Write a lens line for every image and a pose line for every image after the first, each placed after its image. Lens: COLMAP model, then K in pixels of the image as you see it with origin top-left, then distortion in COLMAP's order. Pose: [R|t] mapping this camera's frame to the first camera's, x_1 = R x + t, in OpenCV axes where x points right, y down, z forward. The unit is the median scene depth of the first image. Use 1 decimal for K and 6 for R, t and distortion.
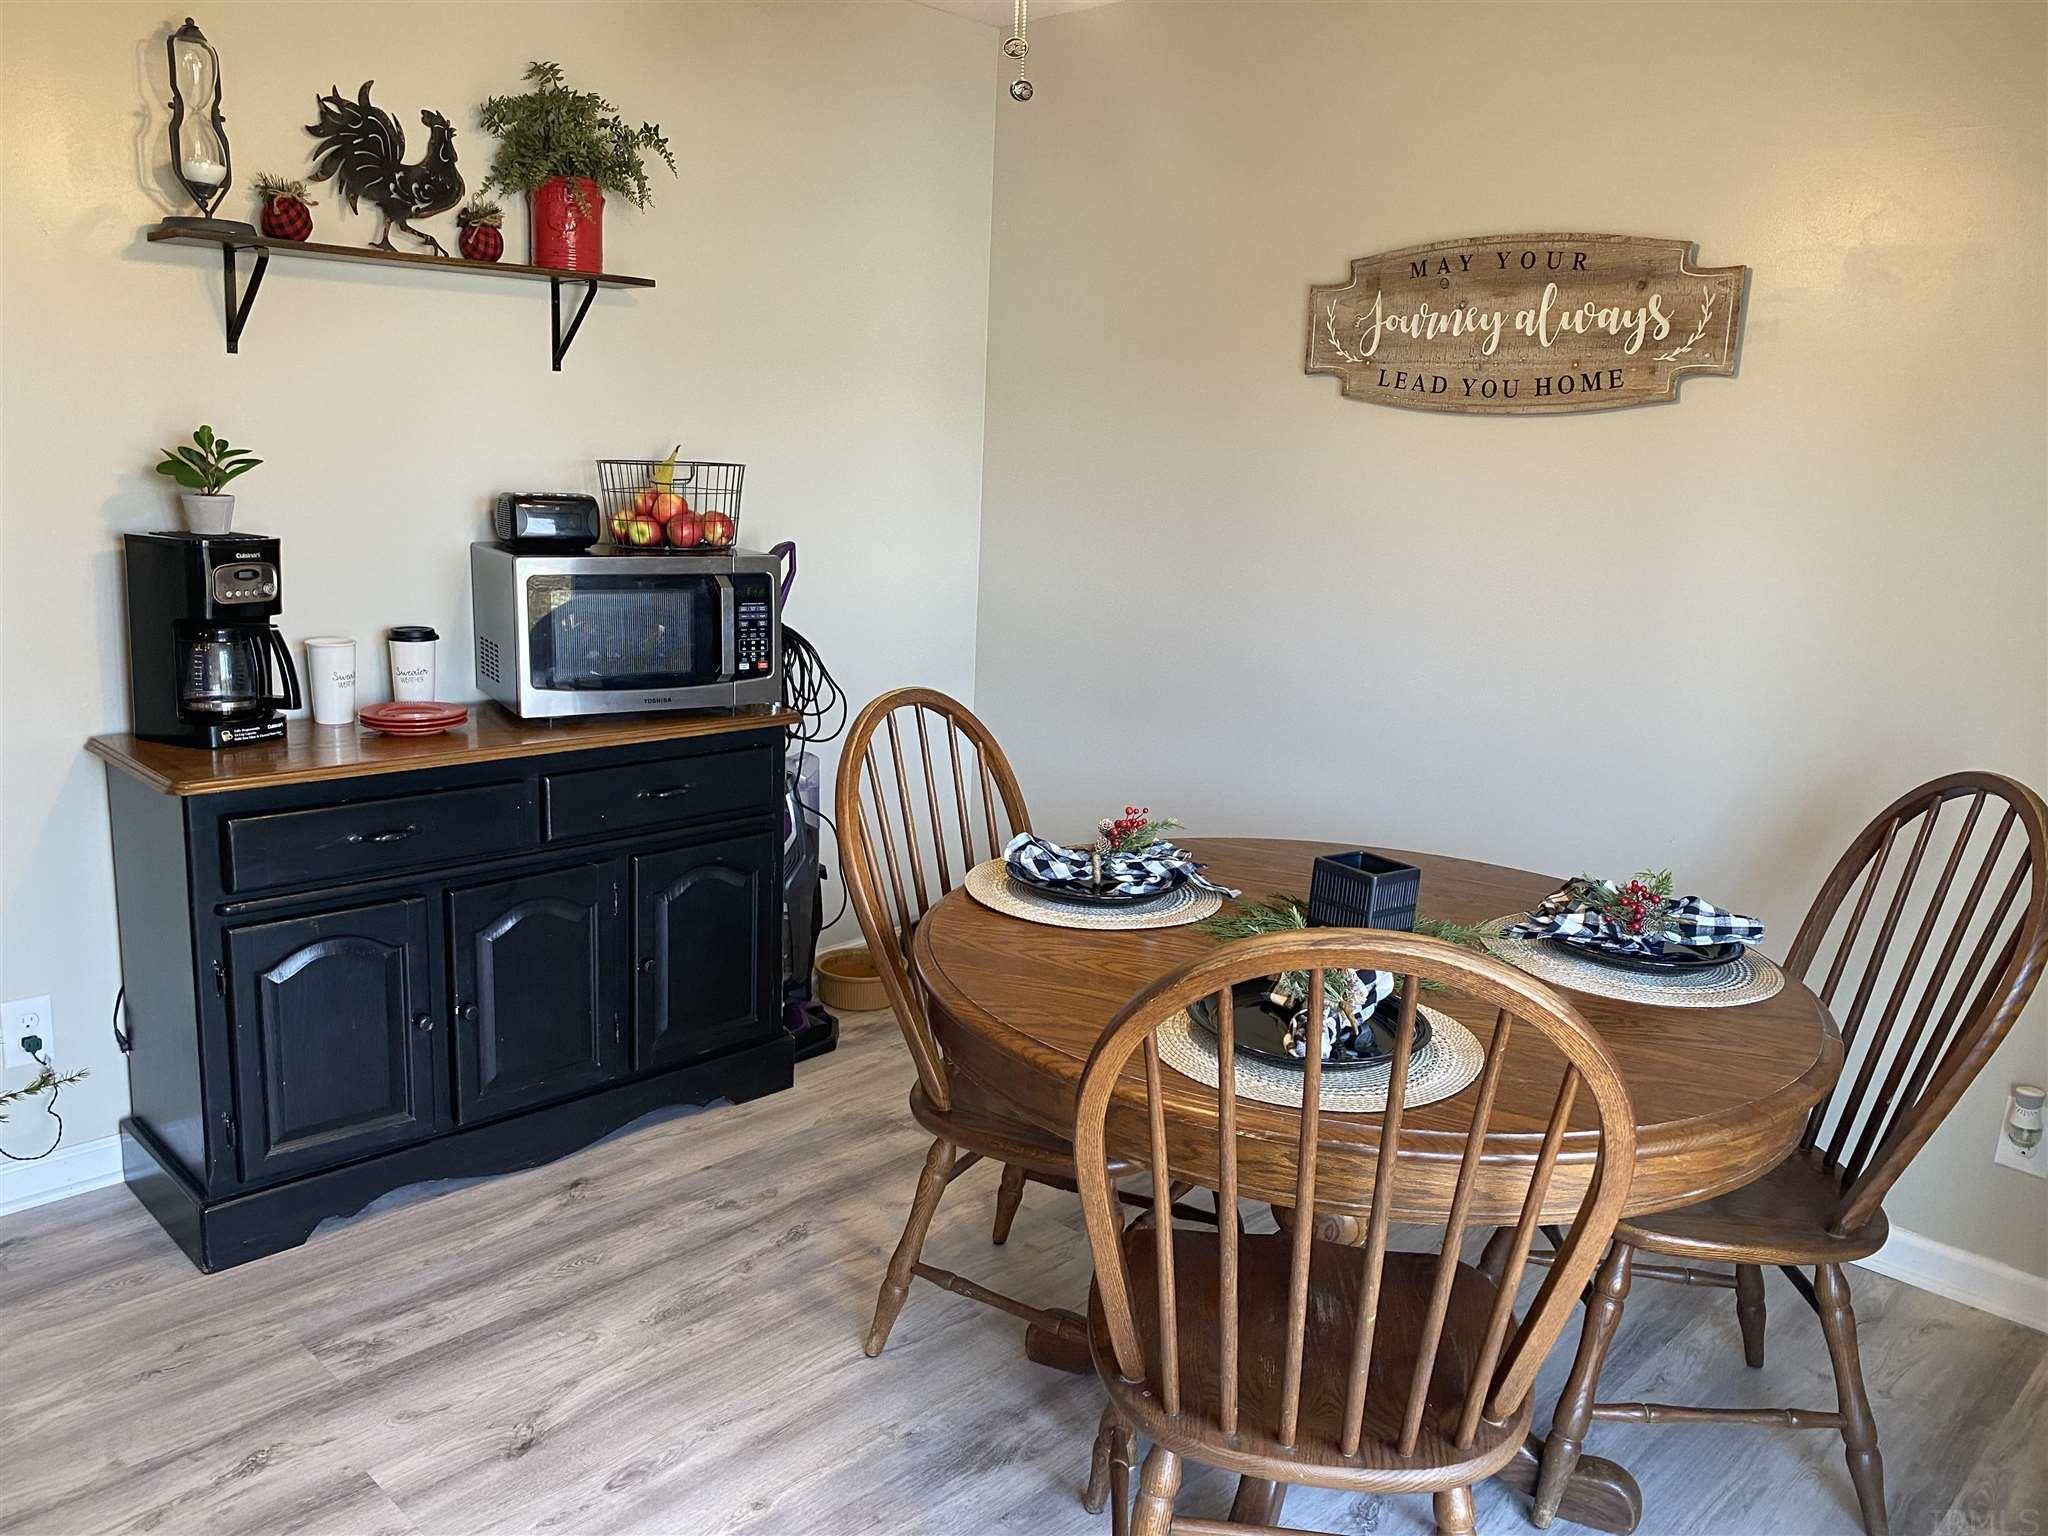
lens RADIAL K [[1538.9, 0, 1024.0], [0, 1538.9, 768.0], [0, 0, 1]] dist [-0.012990, -0.004198]
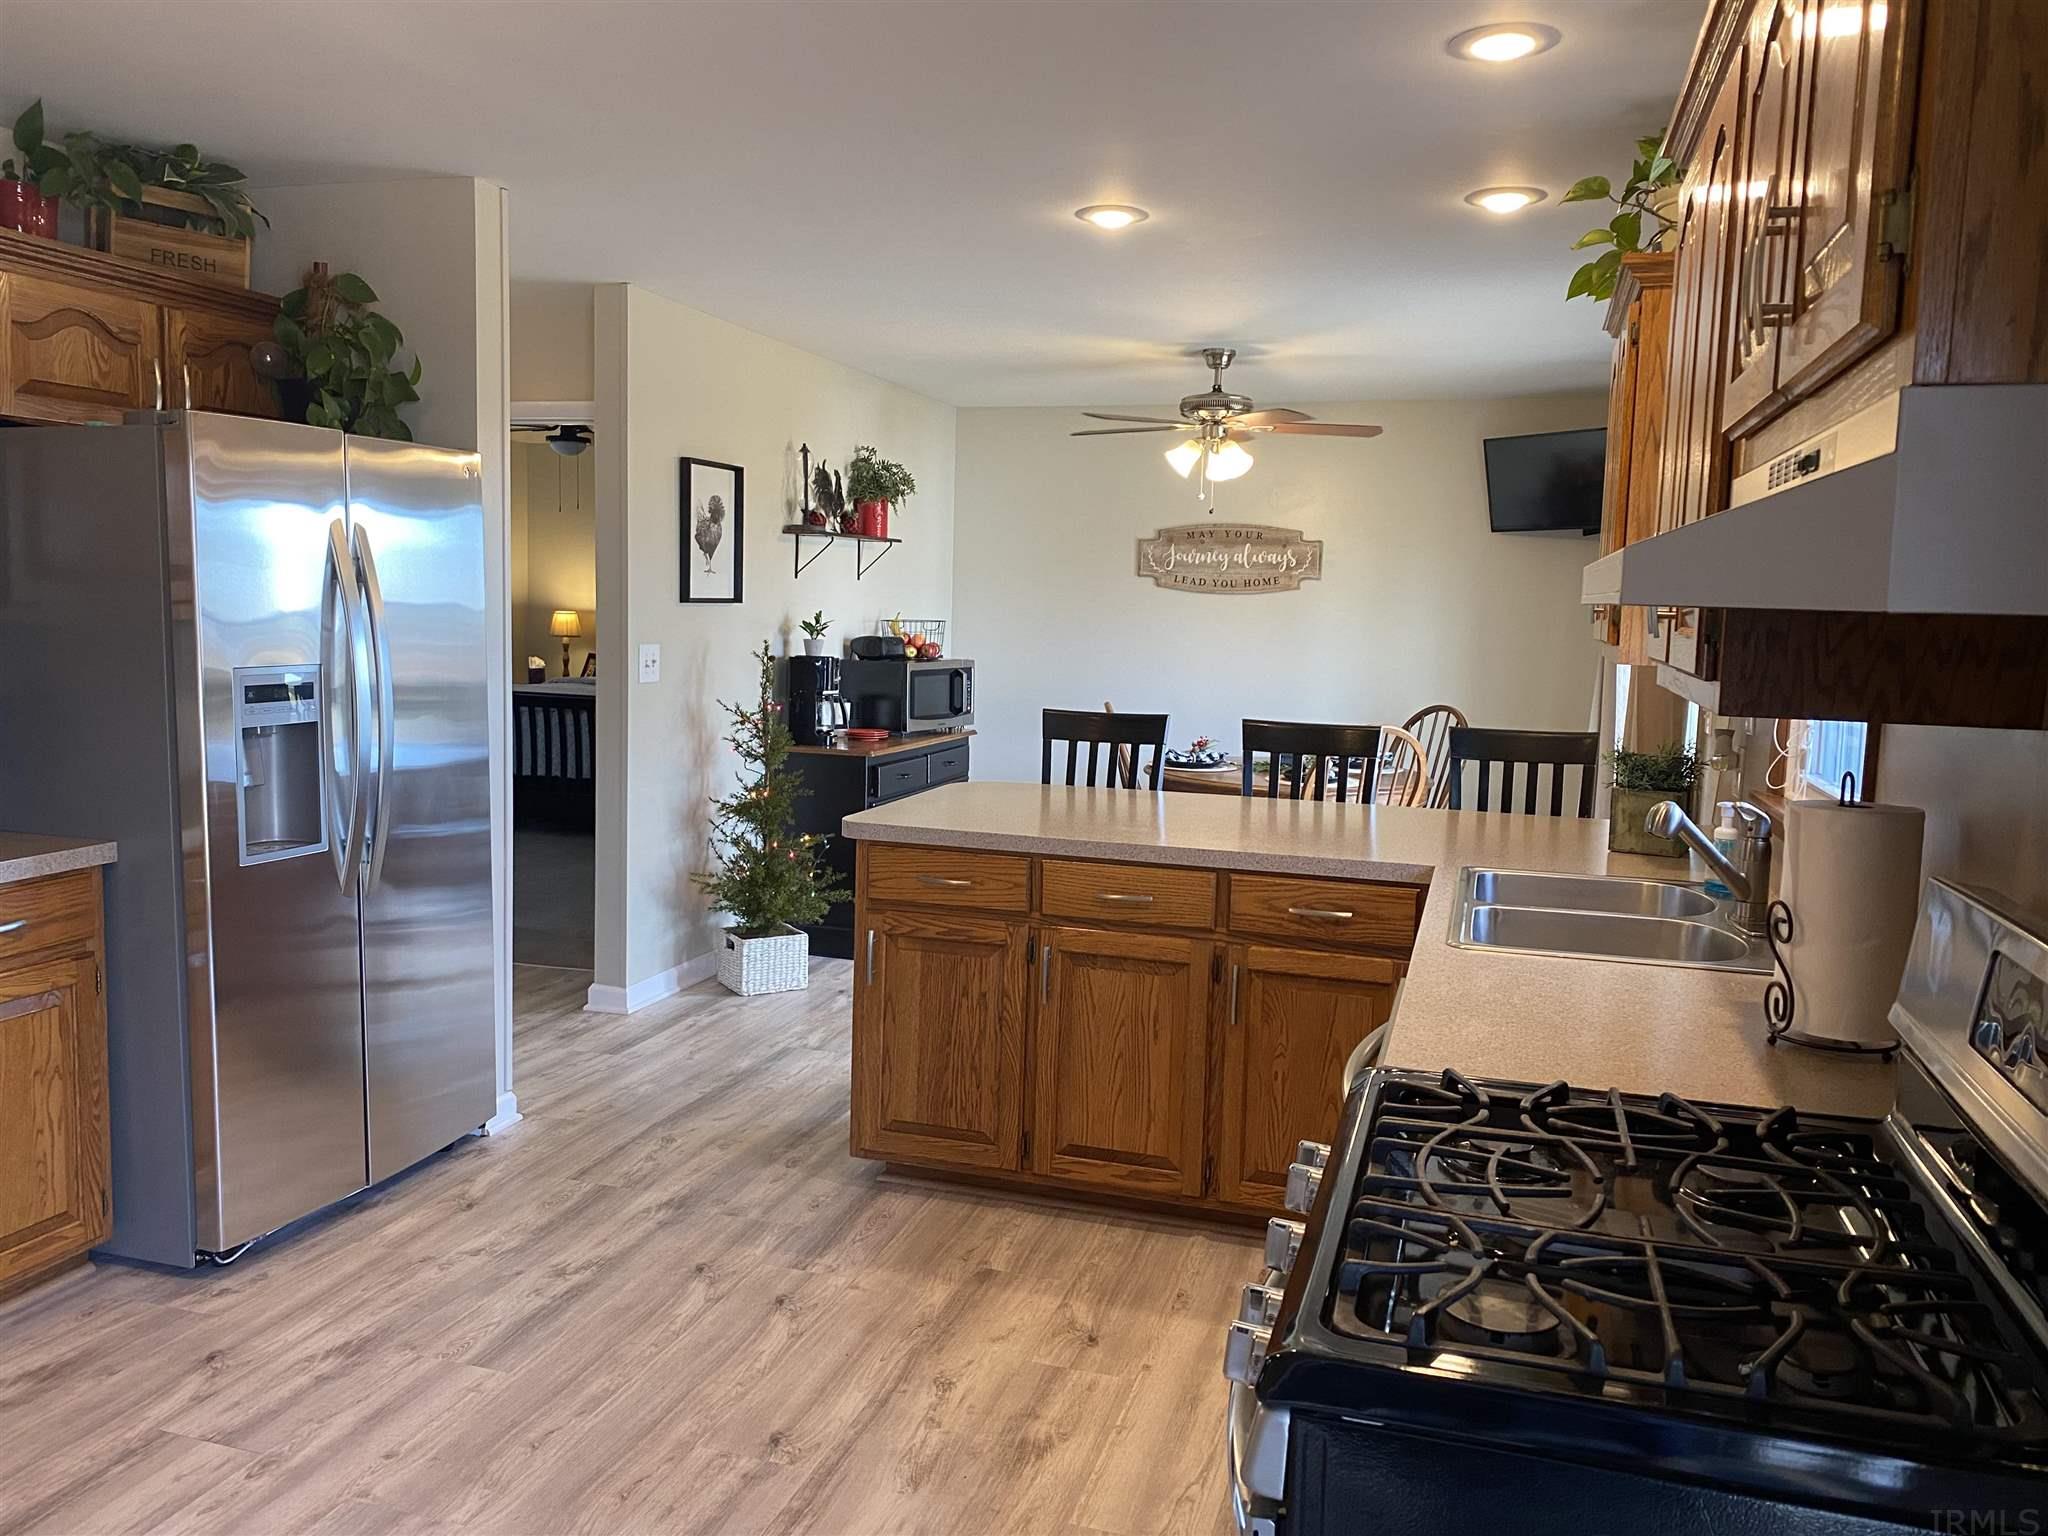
lens RADIAL K [[1528.4, 0, 1024.0], [0, 1528.4, 768.0], [0, 0, 1]] dist [0.134395, -0.310196]
pose [[0.890471, -0.067323, 0.450032, -1.166136], [0.103963, 0.992937, -0.057171, 0.164123], [-0.443004, 0.097696, 0.891181, -1.082507]]
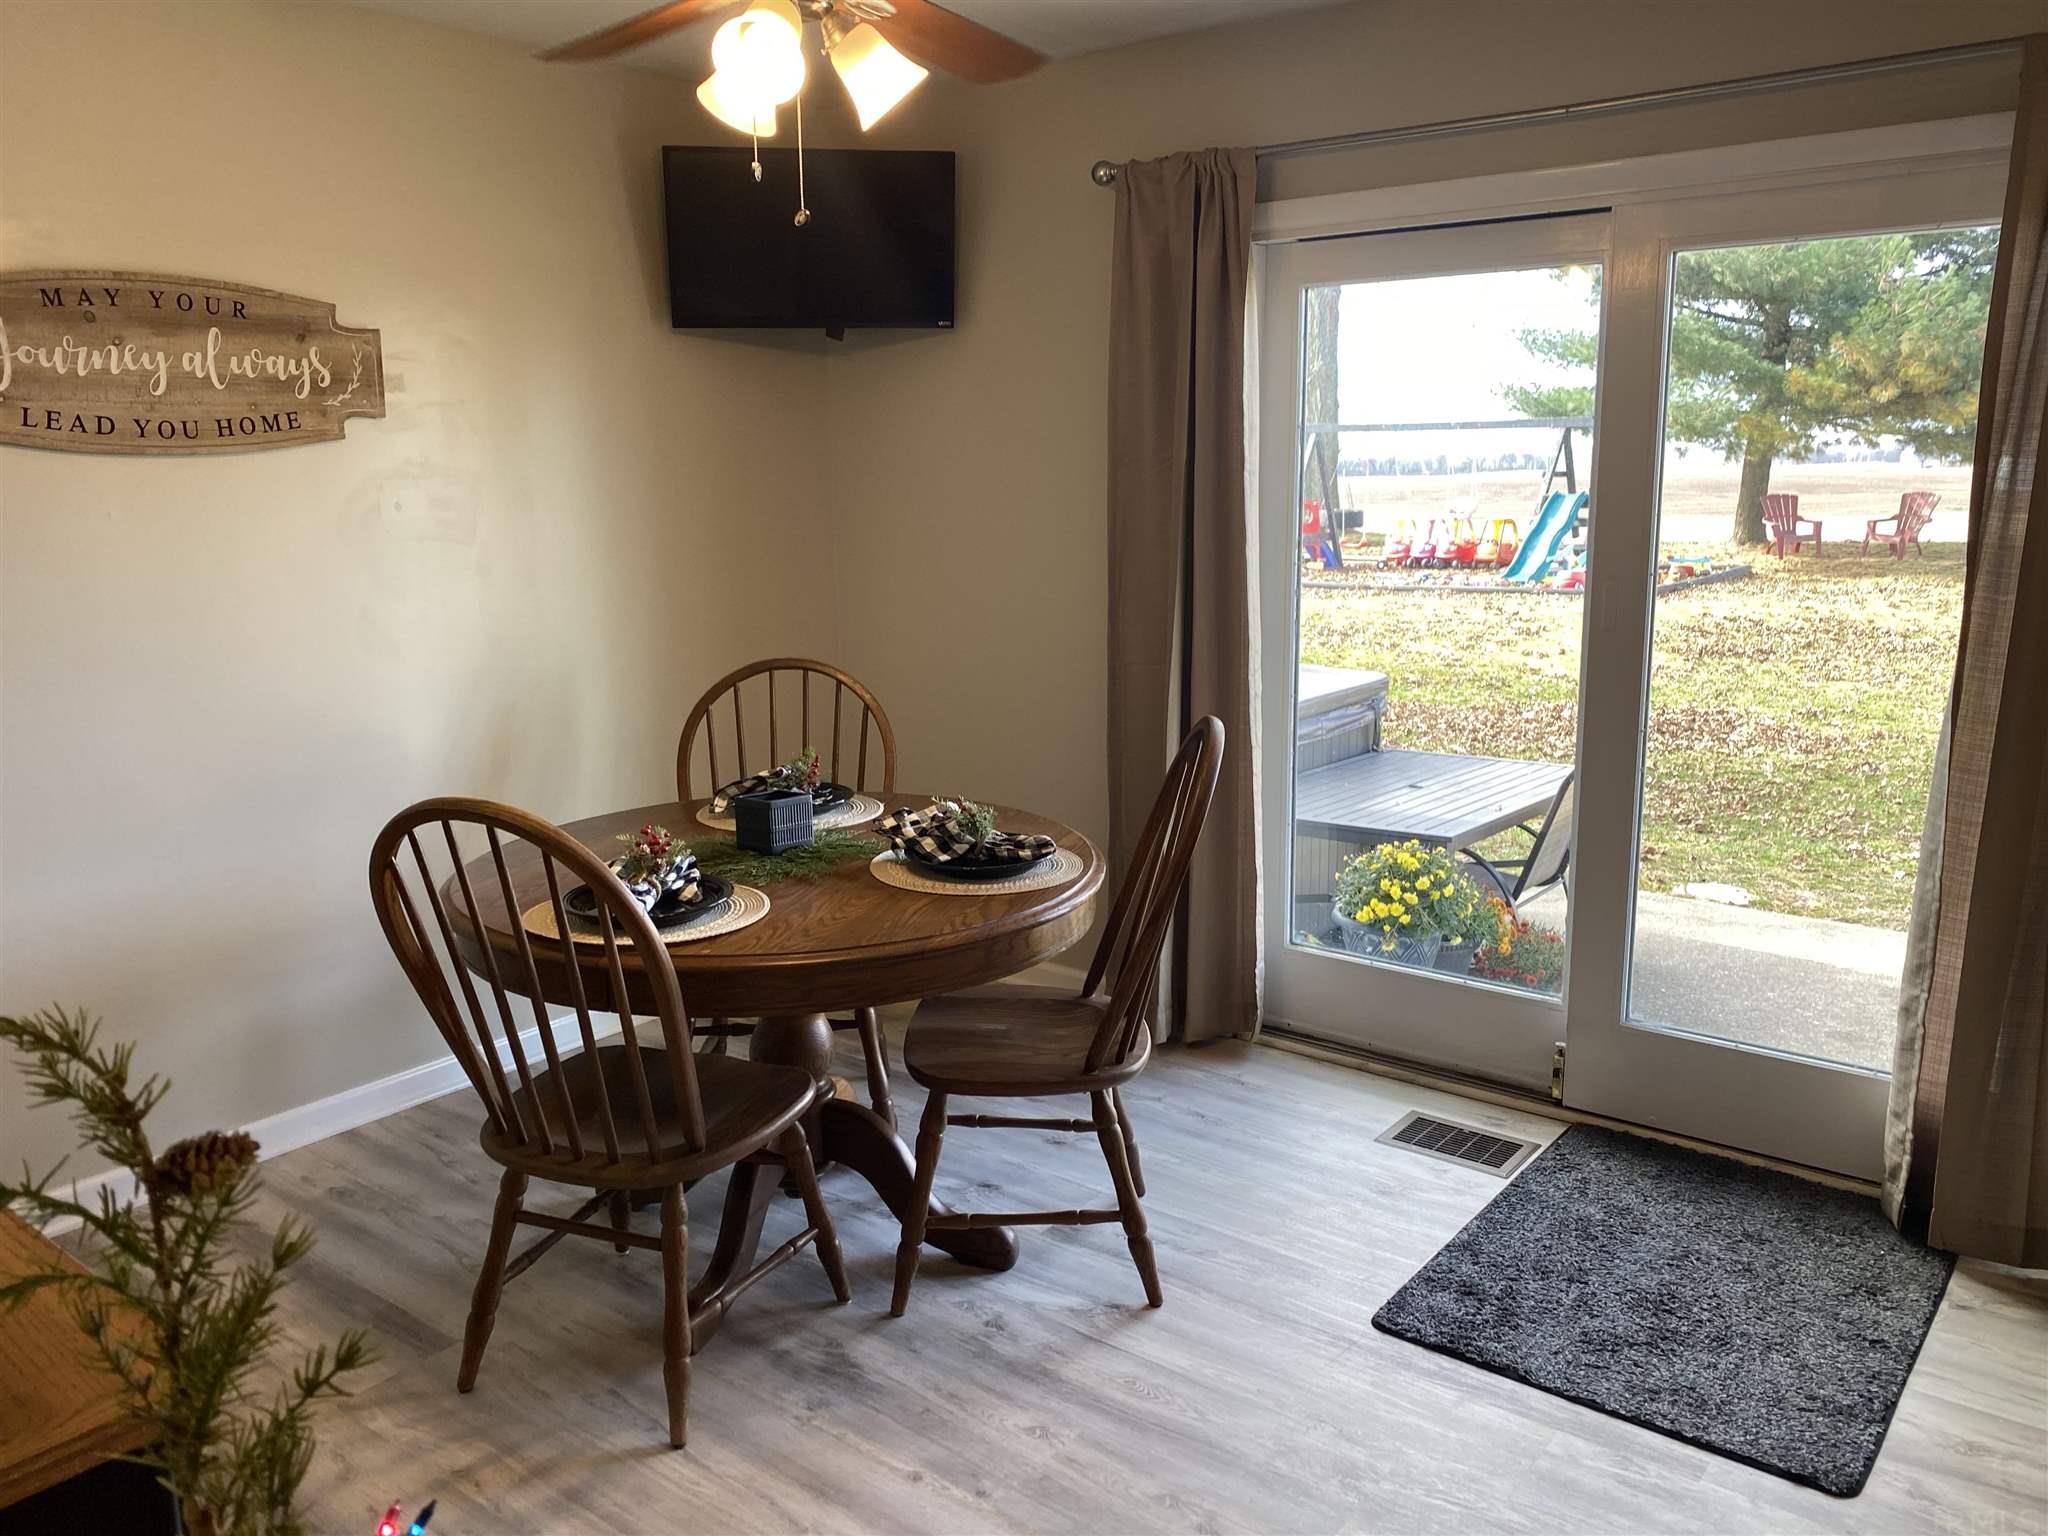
lens RADIAL K [[1563.8, 0, 1024.2], [0, 1563.8, 738.6], [0, 0, 1]] dist [0.006148, -0.002650]
pose [[-0.106321, -0.219173, 0.969876, -0.789947], [0.207360, 0.949072, 0.237203, -0.189628], [-0.972470, 0.226333, -0.055459, 0.587434]]
